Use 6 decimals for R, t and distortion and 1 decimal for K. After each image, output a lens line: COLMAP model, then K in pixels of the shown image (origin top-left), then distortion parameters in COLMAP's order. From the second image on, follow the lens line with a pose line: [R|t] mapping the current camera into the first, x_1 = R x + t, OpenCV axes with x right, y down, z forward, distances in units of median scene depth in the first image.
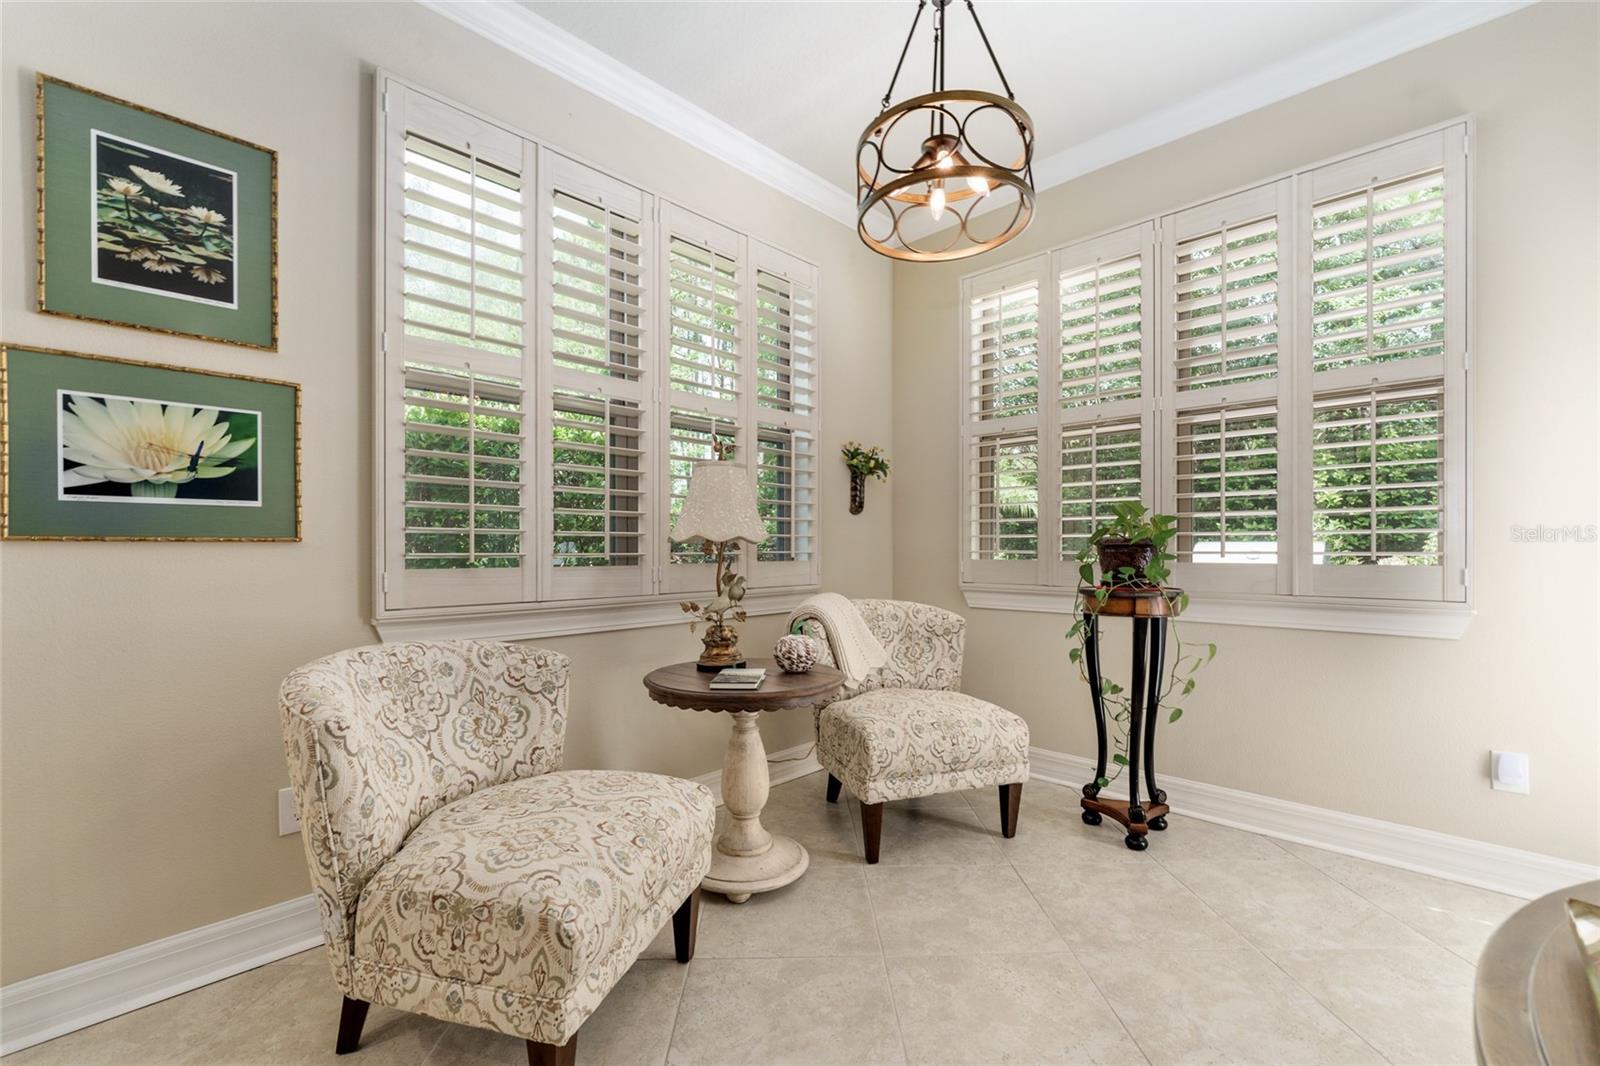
lens RADIAL K [[677.9, 0, 804.3], [0, 677.9, 553.0], [0, 0, 1]] dist [-0.003887, -0.000186]
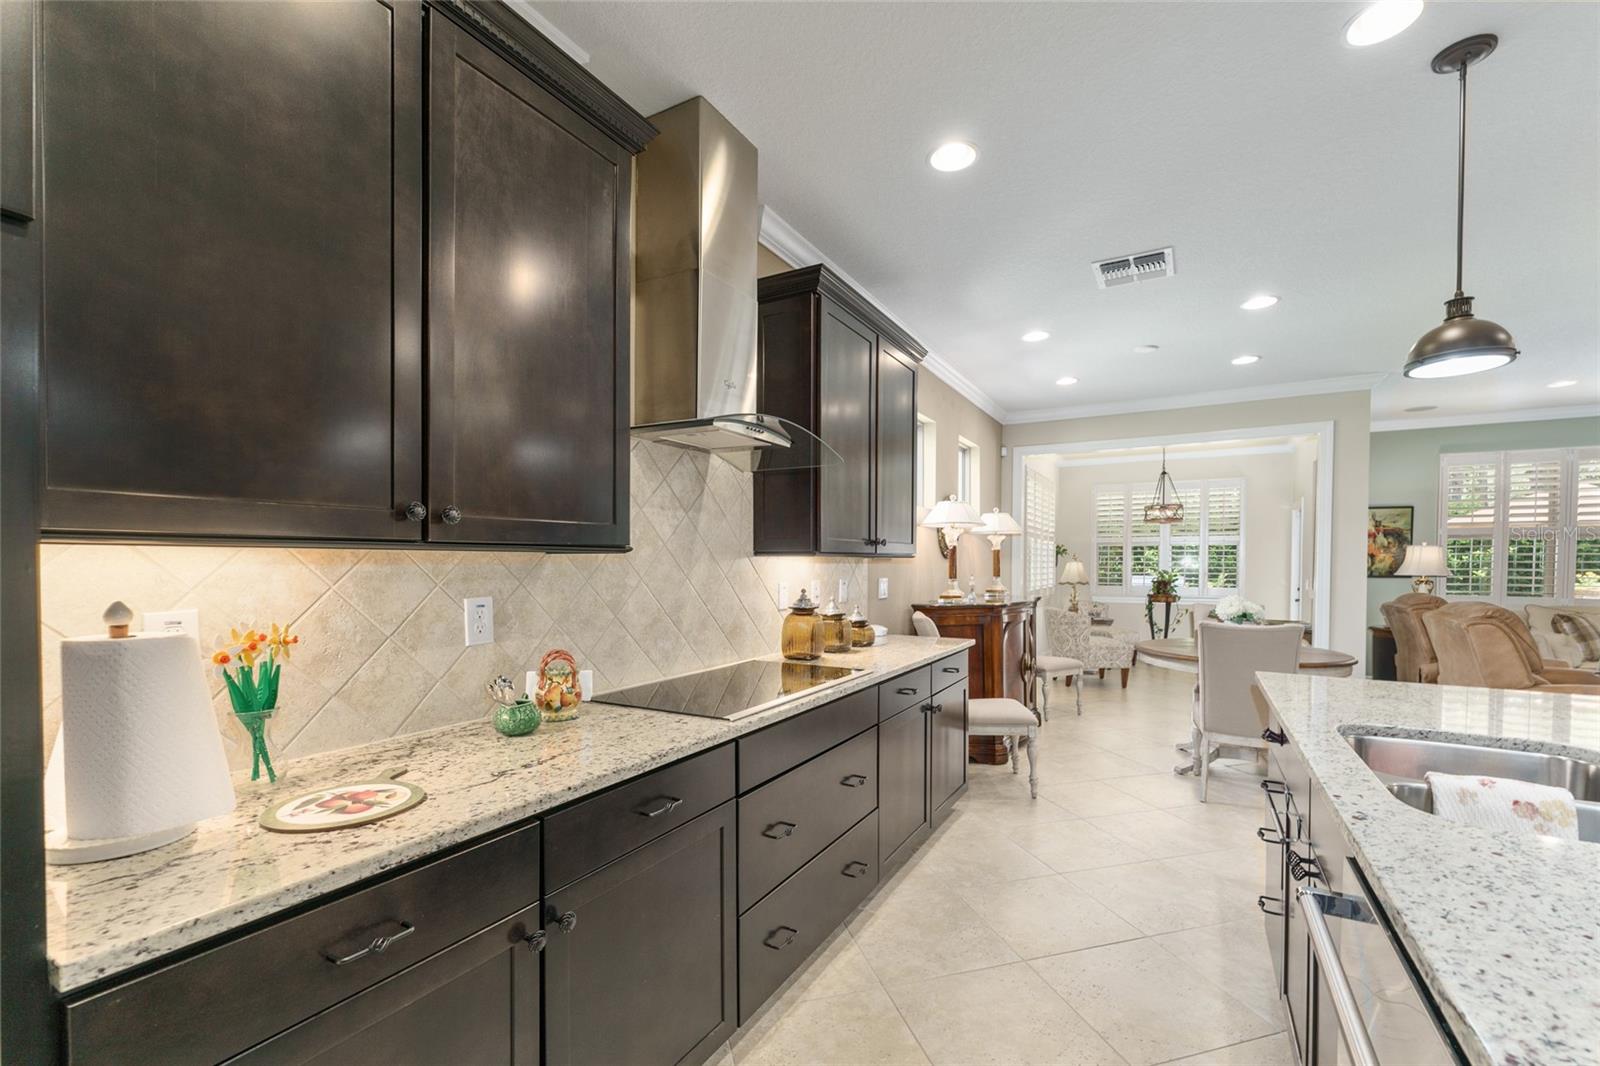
lens RADIAL K [[672.4, 0, 809.6], [0, 672.4, 571.9], [0, 0, 1]] dist [-0.001520, -0.000156]
pose [[0.968592, -0.000188, 0.248656, -3.092240], [-0.001374, 0.999980, 0.006107, -0.119131], [-0.248653, -0.006257, 0.968572, -2.746210]]
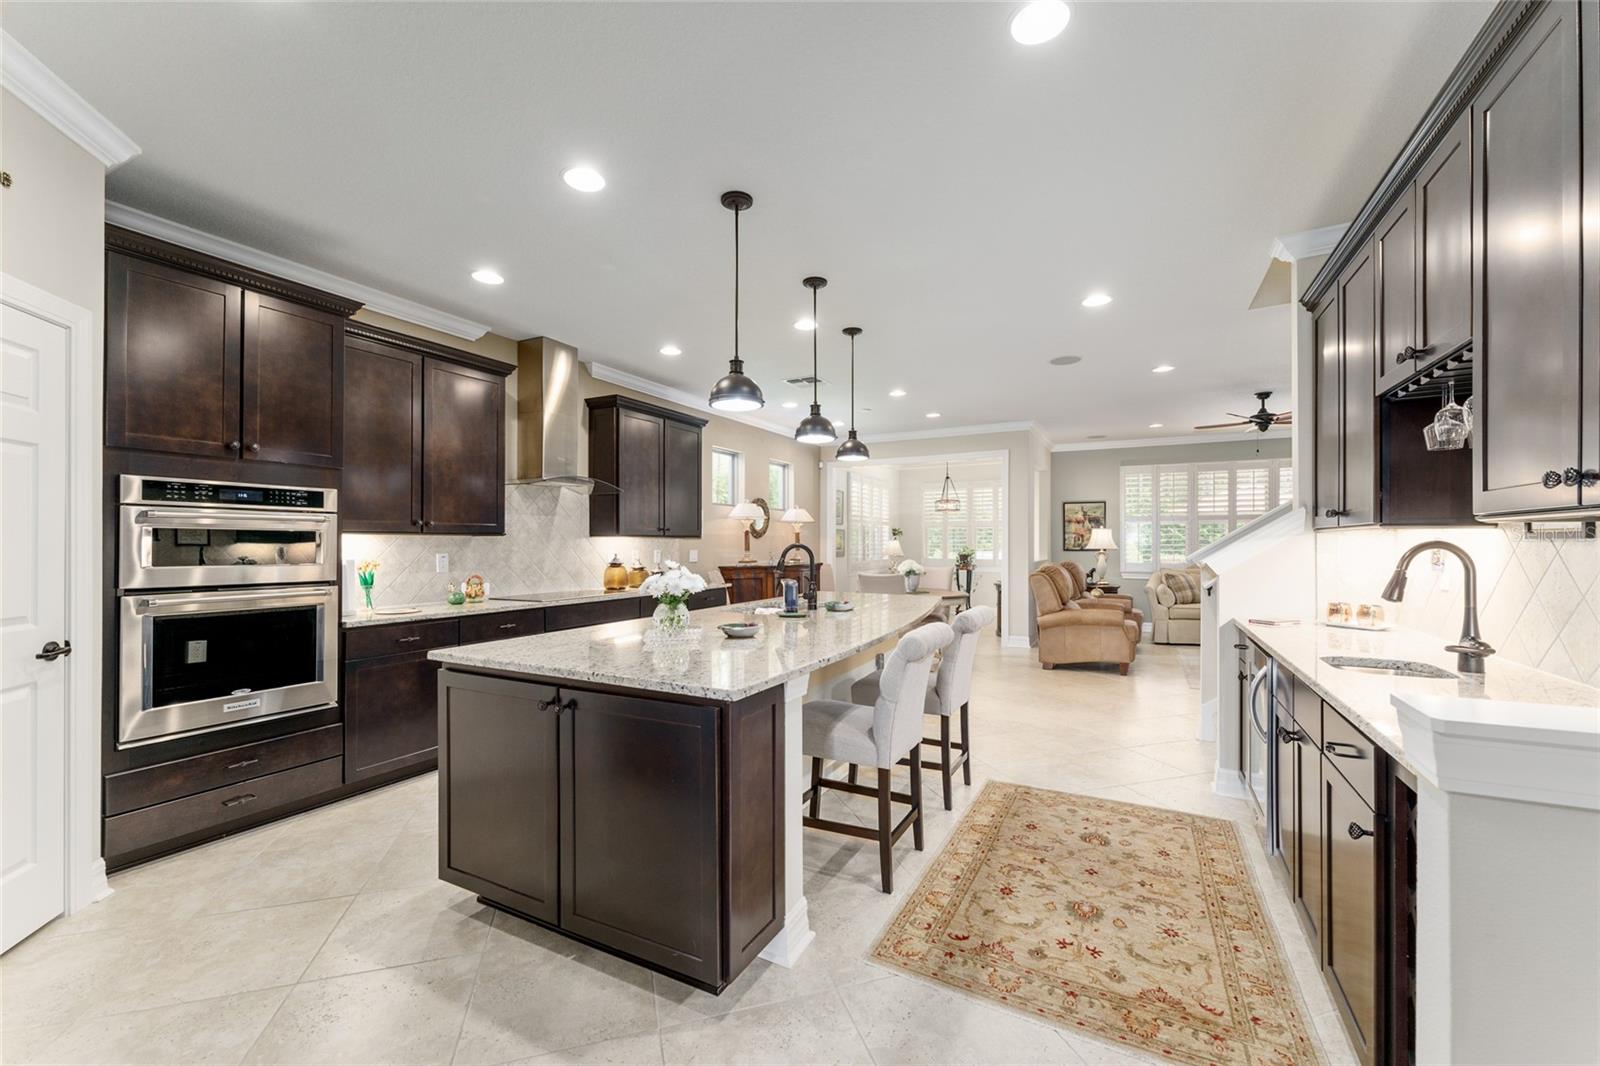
lens RADIAL K [[642.3, 0, 801.9], [0, 642.3, 540.2], [0, 0, 1]] dist [0.000426, 0.000037]
pose [[0.961243, 0.002354, 0.275693, -2.689216], [0.000948, 0.999929, -0.011845, -0.094911], [-0.275701, 0.011647, 0.961173, -4.342494]]
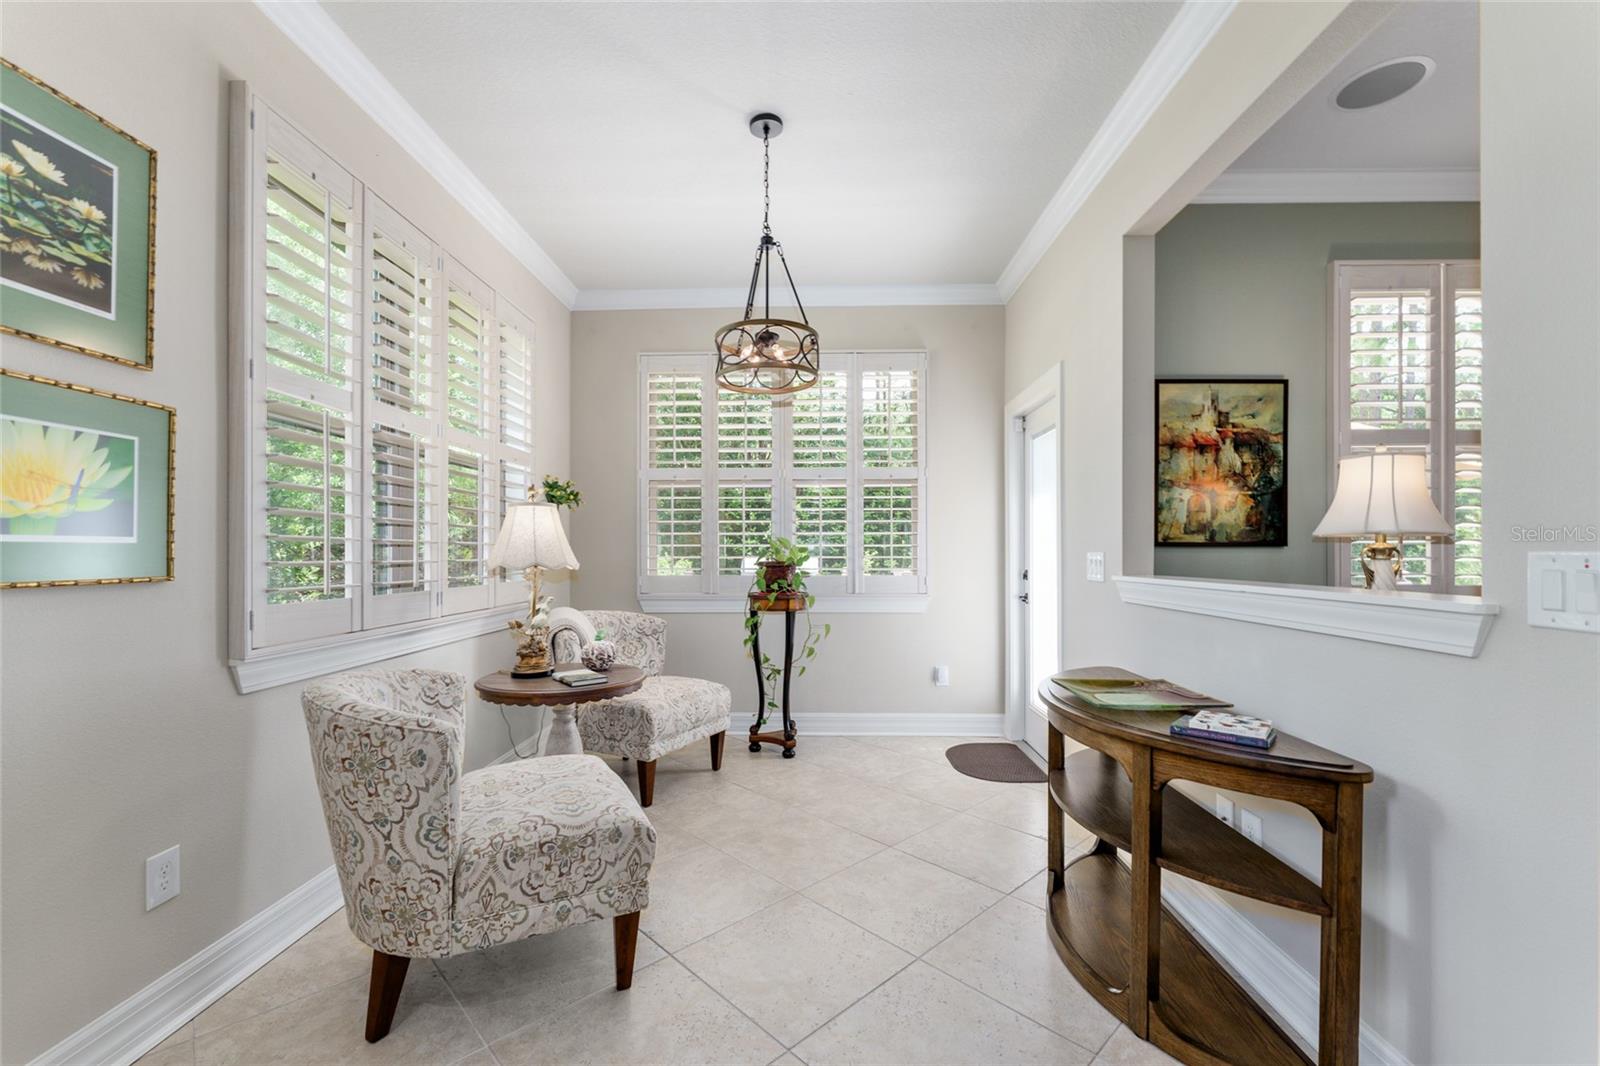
lens RADIAL K [[664.7, 0, 804.5], [0, 664.7, 552.0], [0, 0, 1]] dist [-0.003854, -0.000529]
pose [[0.734650, 0.001282, 0.678445, -0.737699], [0.005351, 0.999956, -0.007685, -0.044675], [-0.678425, 0.009276, 0.734611, -0.235946]]
